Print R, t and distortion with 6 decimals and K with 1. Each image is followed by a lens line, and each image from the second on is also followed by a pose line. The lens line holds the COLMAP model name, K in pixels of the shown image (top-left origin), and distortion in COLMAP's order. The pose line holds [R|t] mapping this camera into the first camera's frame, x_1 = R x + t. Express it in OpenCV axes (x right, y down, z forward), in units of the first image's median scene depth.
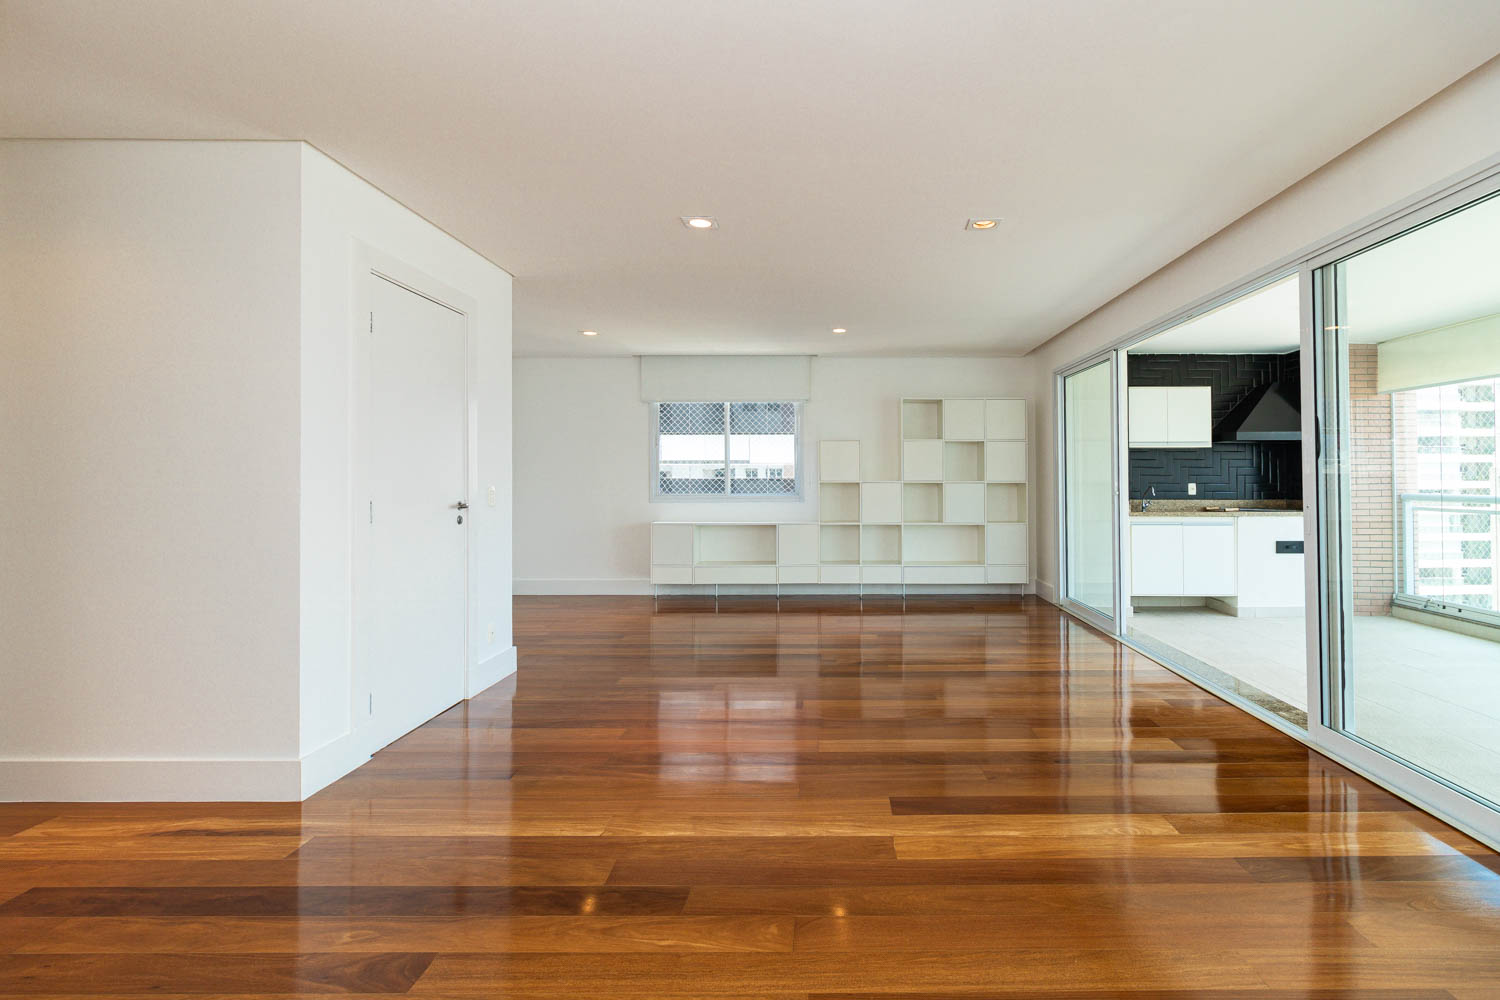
lens RADIAL K [[732.3, 0, 752.2], [0, 732.3, 483.6], [0, 0, 1]] dist [0.000669, 0.000419]
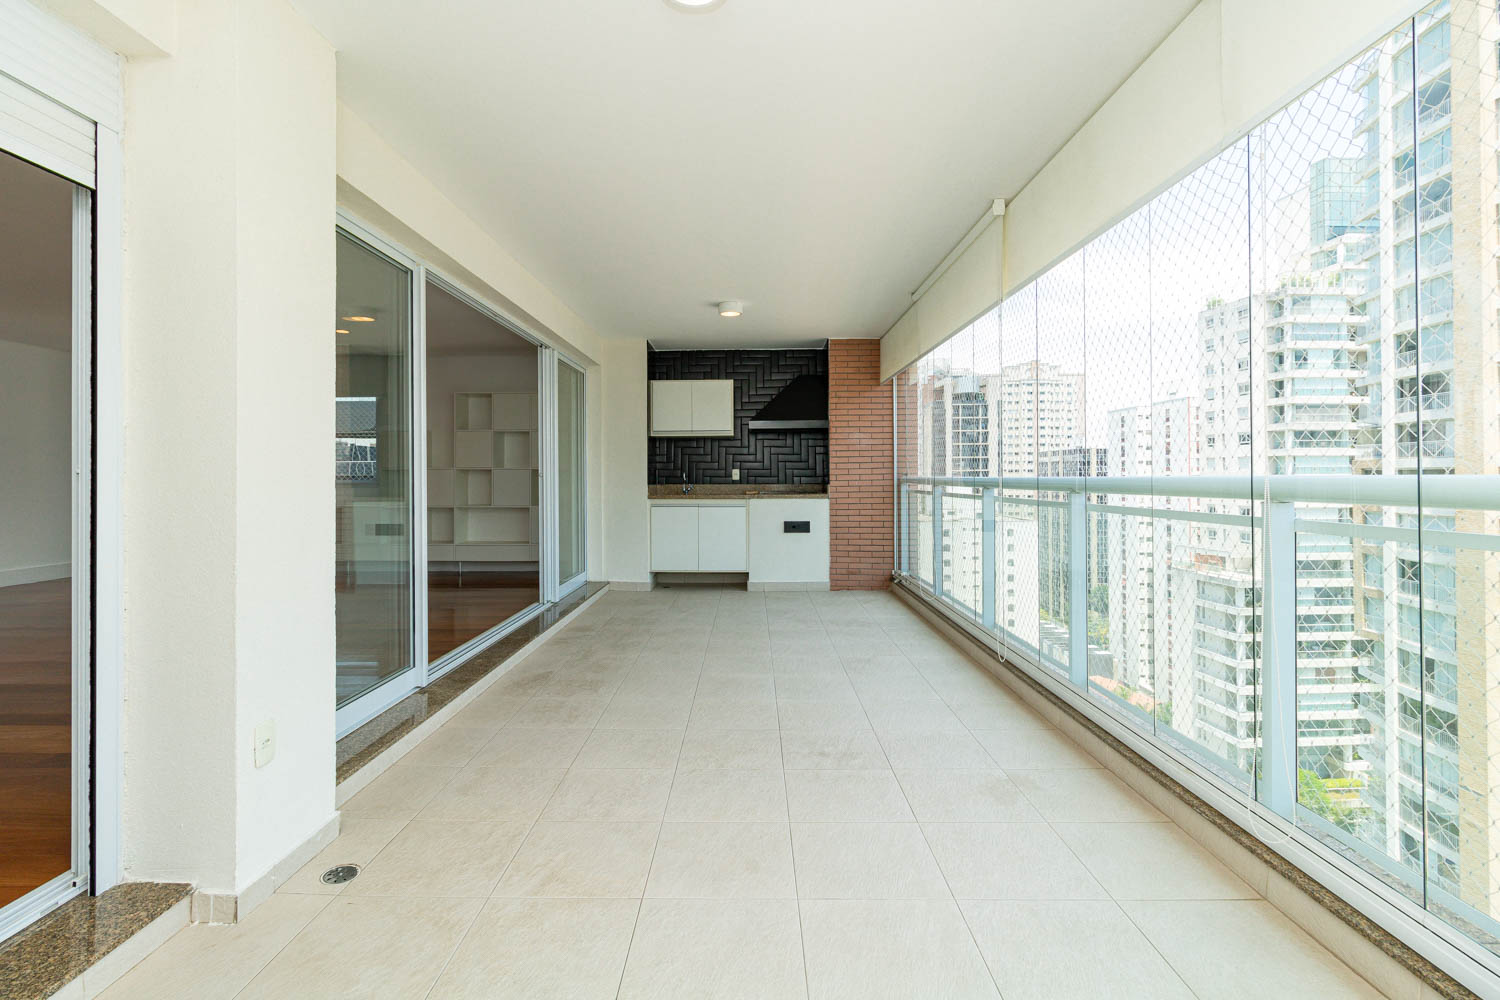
lens RADIAL K [[732.3, 0, 744.3], [0, 732.3, 495.7], [0, 0, 1]] dist [0.000669, 0.000419]
pose [[0.998651, -0.004301, -0.051753, 0.710077], [0.005755, 0.999592, 0.027979, 0.009165], [0.051612, -0.028239, 0.998268, -0.086542]]
